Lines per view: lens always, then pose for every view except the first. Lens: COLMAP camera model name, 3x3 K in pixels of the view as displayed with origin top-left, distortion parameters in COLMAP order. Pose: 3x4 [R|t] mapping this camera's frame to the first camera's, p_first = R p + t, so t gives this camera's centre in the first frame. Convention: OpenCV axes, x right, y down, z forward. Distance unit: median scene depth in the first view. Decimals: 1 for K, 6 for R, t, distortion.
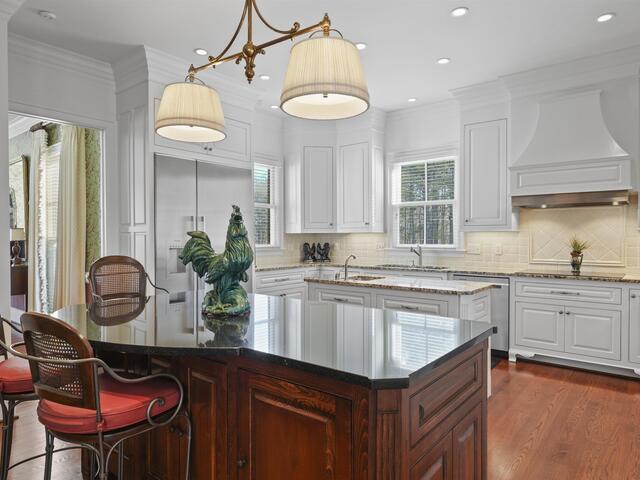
lens RADIAL K [[422.2, 0, 319.9], [0, 422.2, 244.0], [0, 0, 1]] dist [-0.005460, -0.000087]
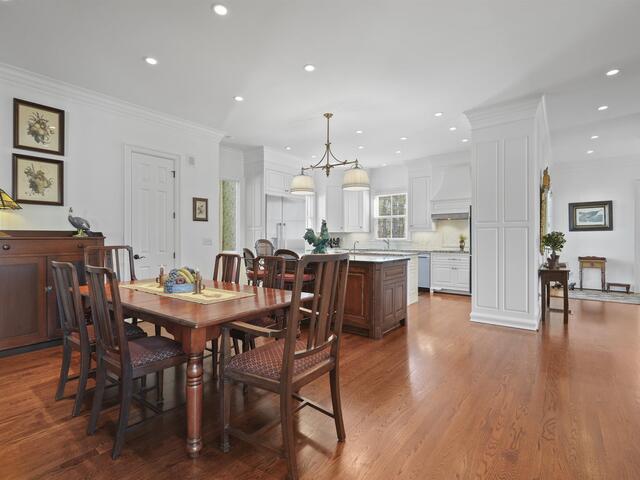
lens RADIAL K [[317.1, 0, 322.8], [0, 317.1, 239.3], [0, 0, 1]] dist [-0.001811, -0.000341]
pose [[0.999769, 0.003609, 0.021183, -0.113737], [-0.003278, 0.999873, -0.015601, 0.035649], [-0.021236, 0.015528, 0.999654, -0.538962]]
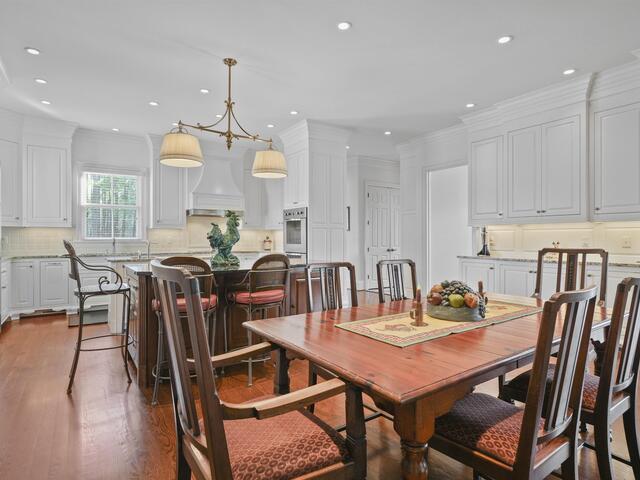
lens RADIAL K [[360.1, 0, 320.3], [0, 360.1, 237.2], [0, 0, 1]] dist [-0.003260, -0.000738]
pose [[0.306283, 0.005767, 0.951923, -0.774776], [0.015637, 0.999816, -0.011088, 0.028205], [-0.951812, 0.018281, 0.306136, 0.031177]]
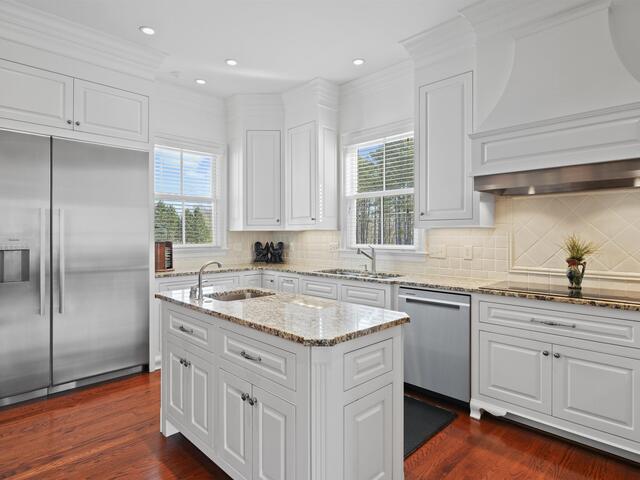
lens RADIAL K [[373.3, 0, 319.4], [0, 373.3, 235.5], [0, 0, 1]] dist [-0.000621, 0.000391]
pose [[0.994076, 0.001612, -0.108672, 0.253765], [-0.003362, 0.999867, -0.015929, -0.006008], [0.108632, 0.016200, 0.993950, 0.345026]]
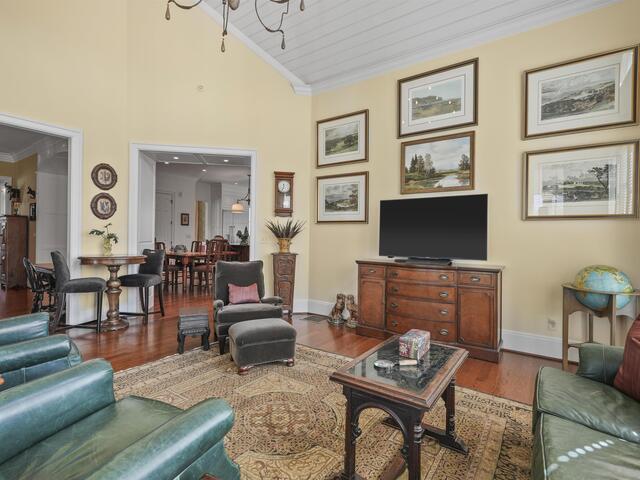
lens RADIAL K [[317.1, 0, 320.0], [0, 317.1, 237.1], [0, 0, 1]] dist [-0.001811, -0.000341]
pose [[0.997476, 0.018670, 0.068499, 0.245949], [-0.017750, 0.999744, -0.014018, 0.049612], [-0.068744, 0.012767, 0.997553, -1.615922]]
